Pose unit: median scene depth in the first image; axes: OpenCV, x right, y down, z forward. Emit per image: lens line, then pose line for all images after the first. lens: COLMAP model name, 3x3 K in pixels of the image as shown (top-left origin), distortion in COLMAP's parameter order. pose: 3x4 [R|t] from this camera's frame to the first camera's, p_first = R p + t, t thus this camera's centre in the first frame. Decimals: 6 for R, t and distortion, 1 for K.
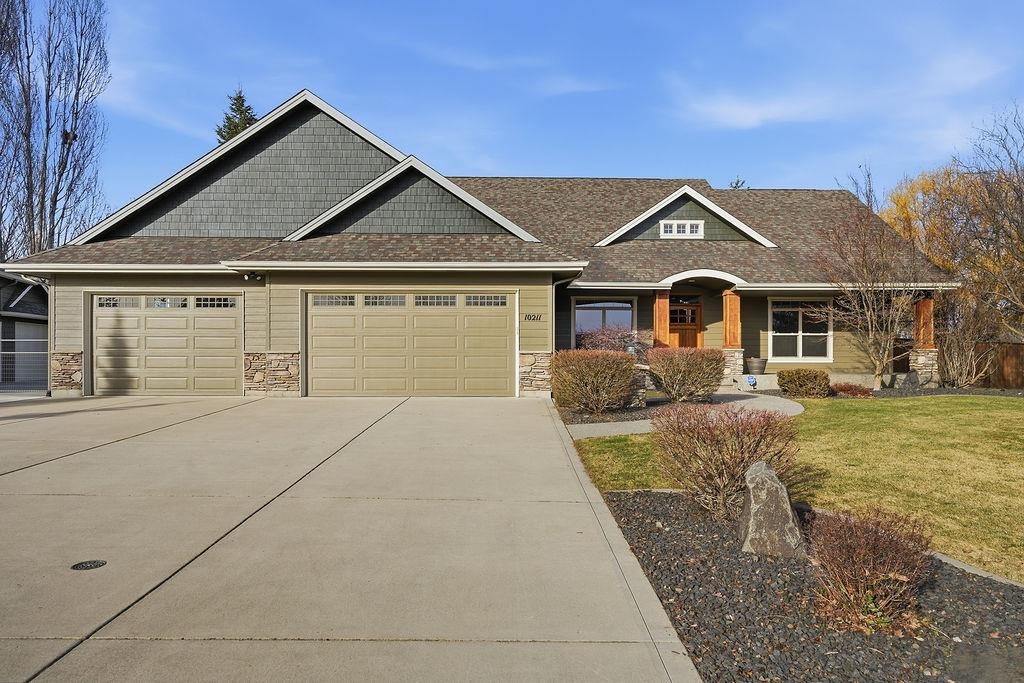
lens RADIAL K [[748.1, 0, 502.9], [0, 748.1, 349.0], [0, 0, 1]] dist [0.009443, 0.002750]
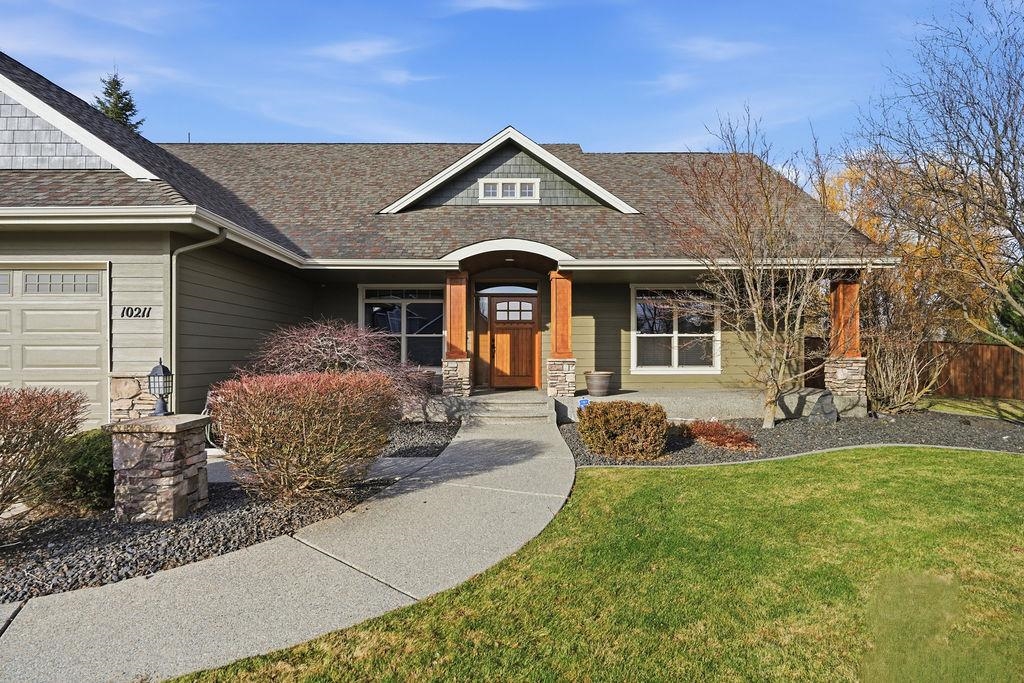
lens RADIAL K [[582.6, 0, 512.0], [0, 582.6, 341.5], [0, 0, 1]] dist [-0.001141, 0.000621]
pose [[0.999739, -0.002776, -0.022691, 0.263242], [0.002852, 0.999990, 0.003304, -0.016462], [0.022681, -0.003367, 0.999737, 0.452772]]
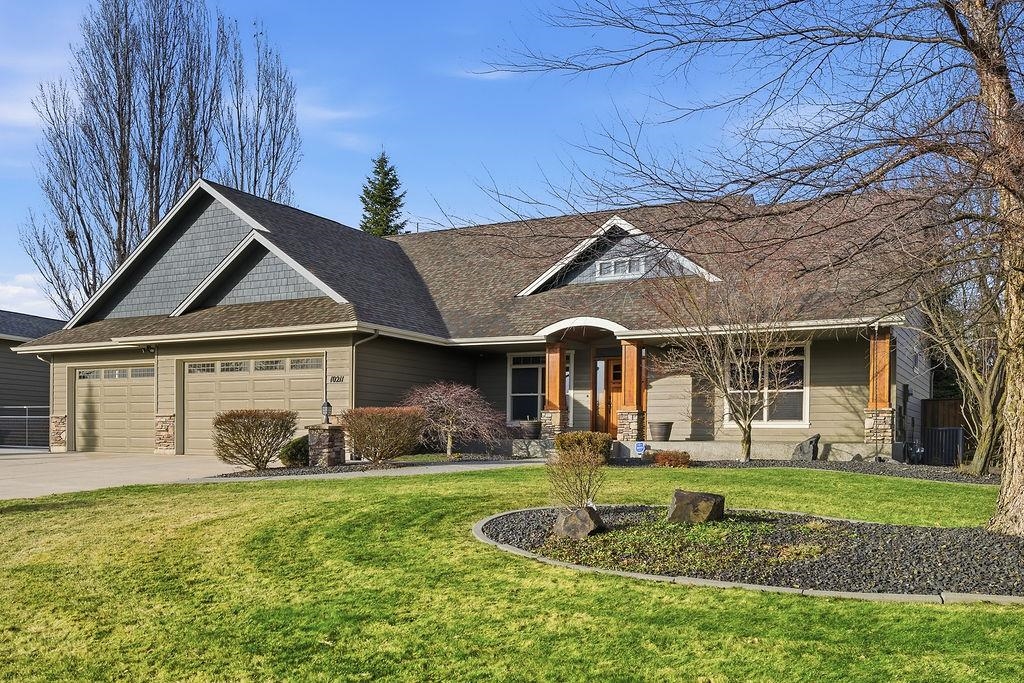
lens RADIAL K [[967.5, 0, 511.5], [0, 967.5, 412.5], [0, 0, 1]] dist [-0.007929, -0.002500]
pose [[0.855680, -0.006242, -0.517467, 0.719511], [0.001855, 0.999958, -0.008994, 0.011492], [0.517501, 0.006736, 0.855656, 0.013626]]
